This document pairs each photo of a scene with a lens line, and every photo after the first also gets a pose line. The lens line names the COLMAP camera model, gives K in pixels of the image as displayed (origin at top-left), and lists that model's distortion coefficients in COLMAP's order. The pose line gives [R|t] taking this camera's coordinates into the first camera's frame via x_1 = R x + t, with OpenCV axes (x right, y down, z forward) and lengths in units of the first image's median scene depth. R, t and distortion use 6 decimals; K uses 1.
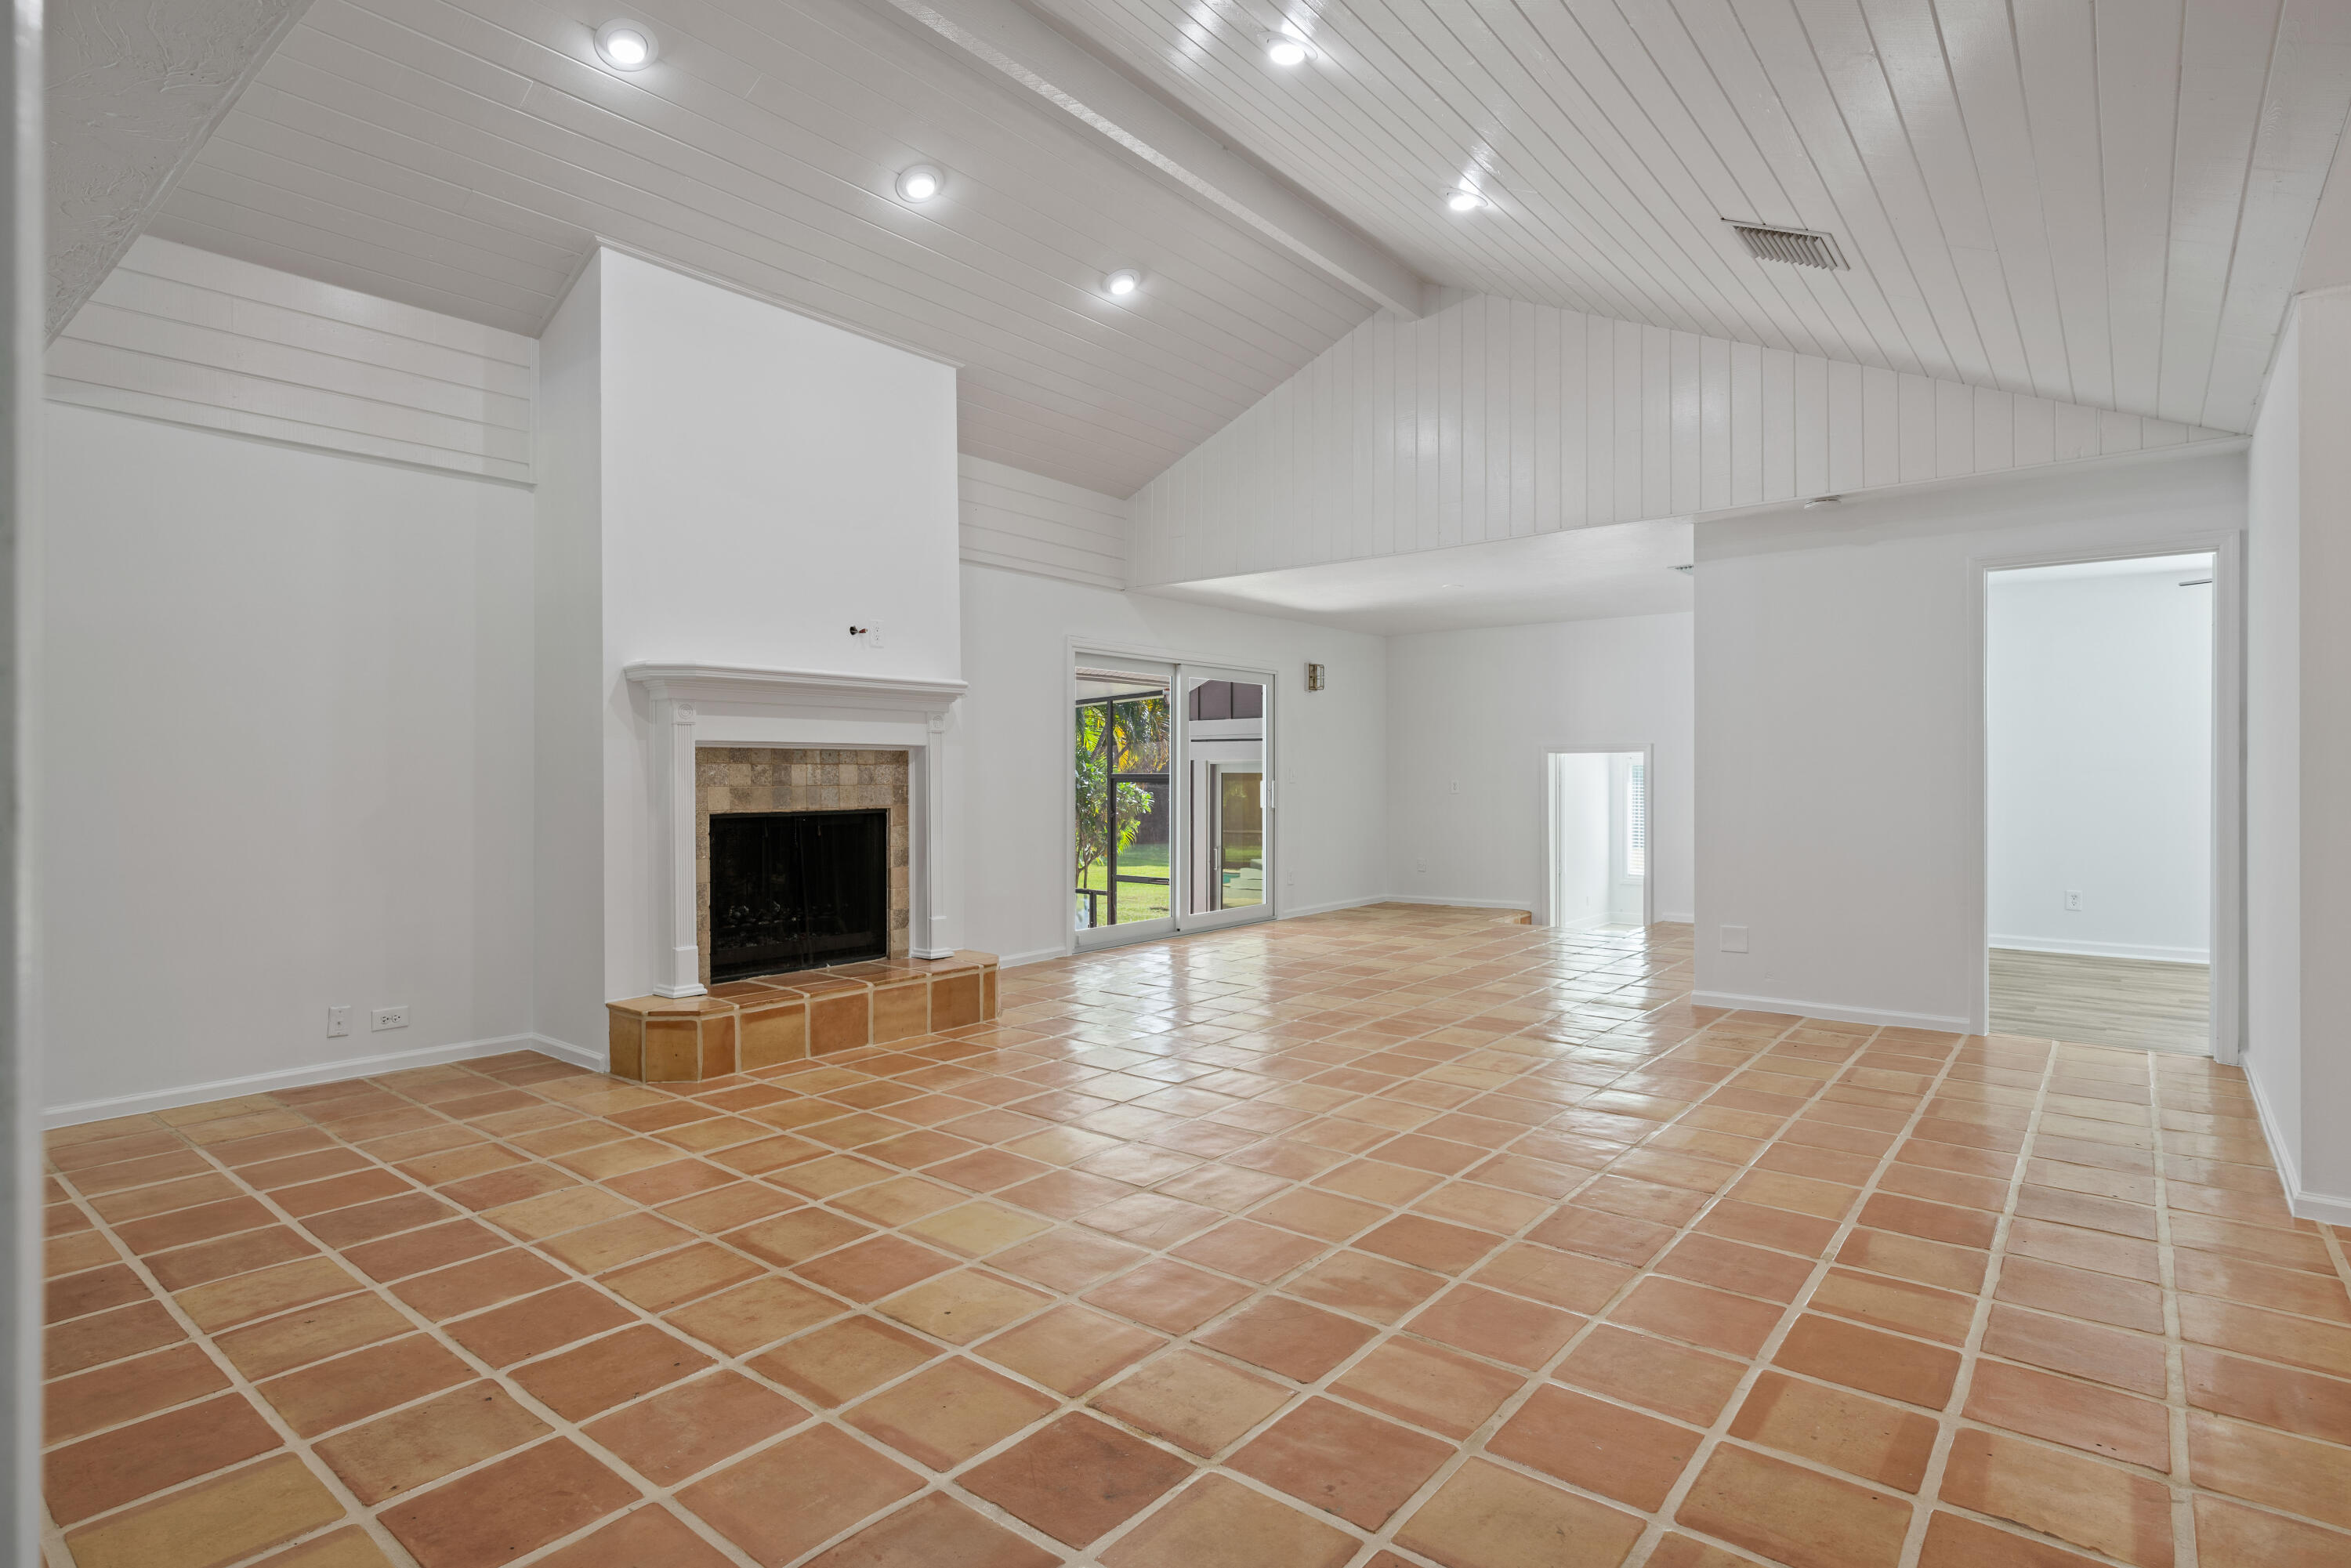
lens RADIAL K [[1192.4, 0, 1161.2], [0, 1192.4, 782.5], [0, 0, 1]] dist [0.000350, 0.000171]
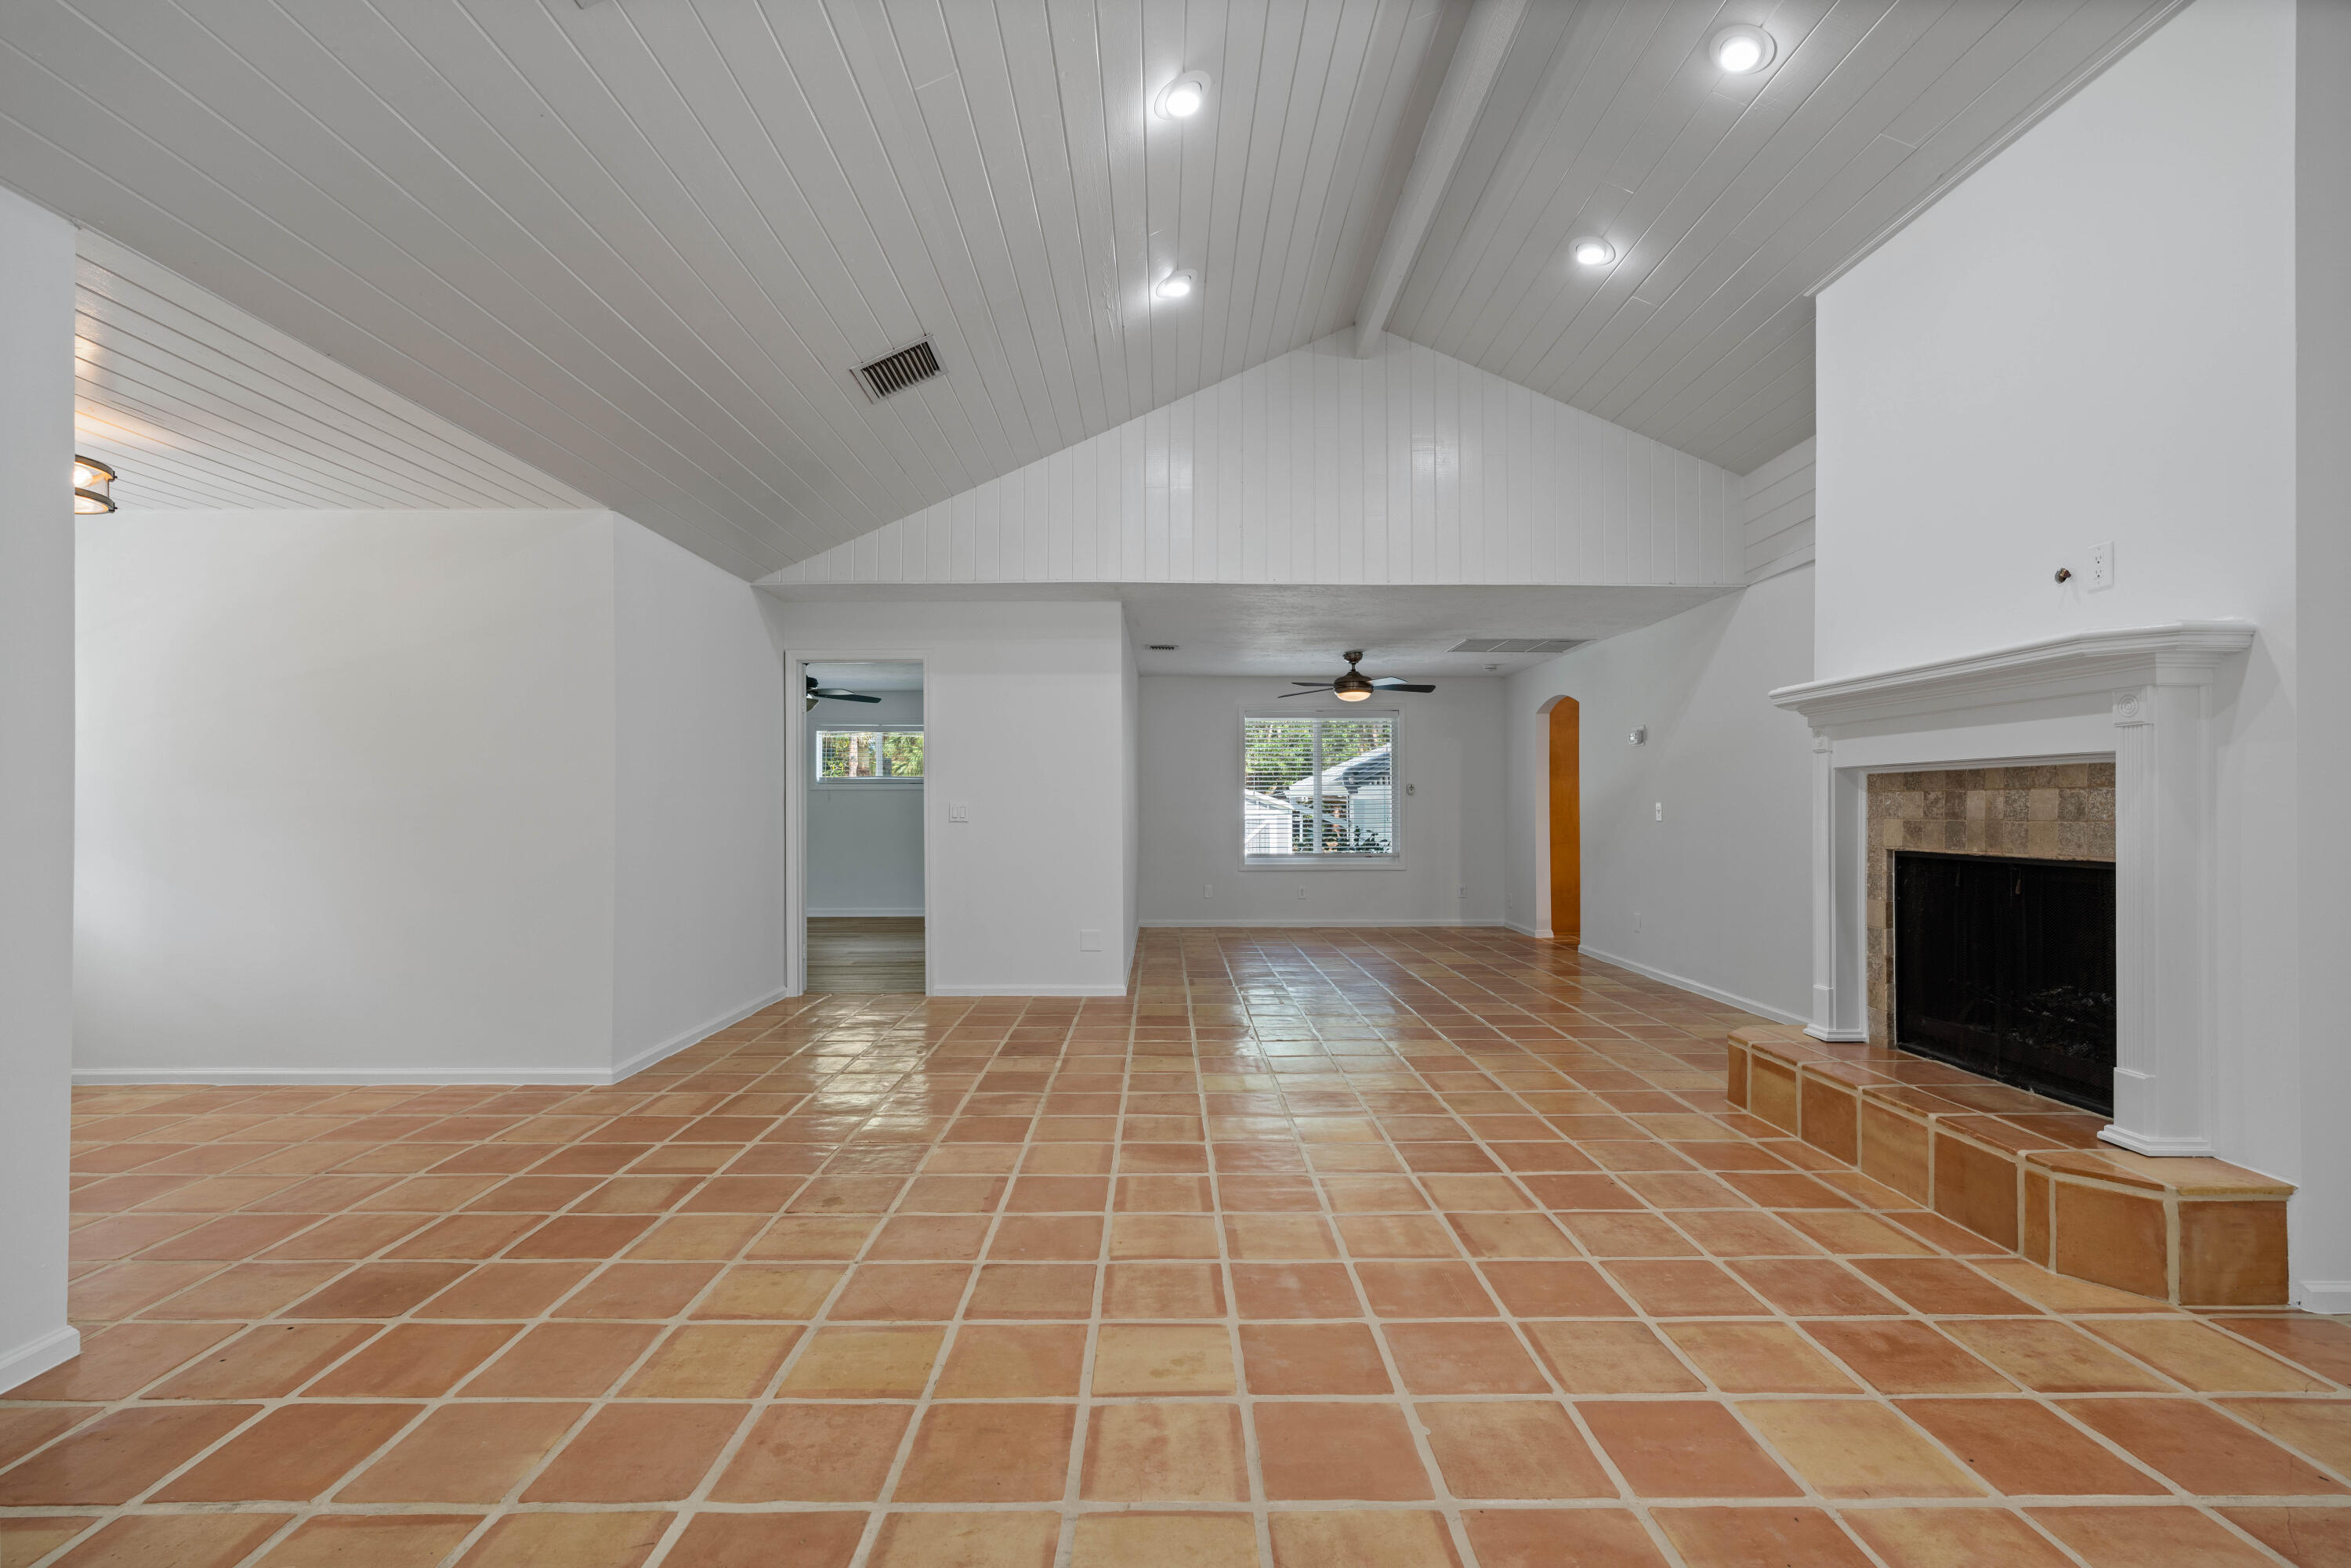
lens RADIAL K [[1063.8, 0, 1166.4], [0, 1063.8, 796.0], [0, 0, 1]] dist [-0.001026, 0.001139]
pose [[-0.775190, -0.003746, -0.631717, 0.527190], [-0.000187, 0.999984, -0.005700, -0.008526], [0.631728, -0.004301, -0.775178, 1.288549]]
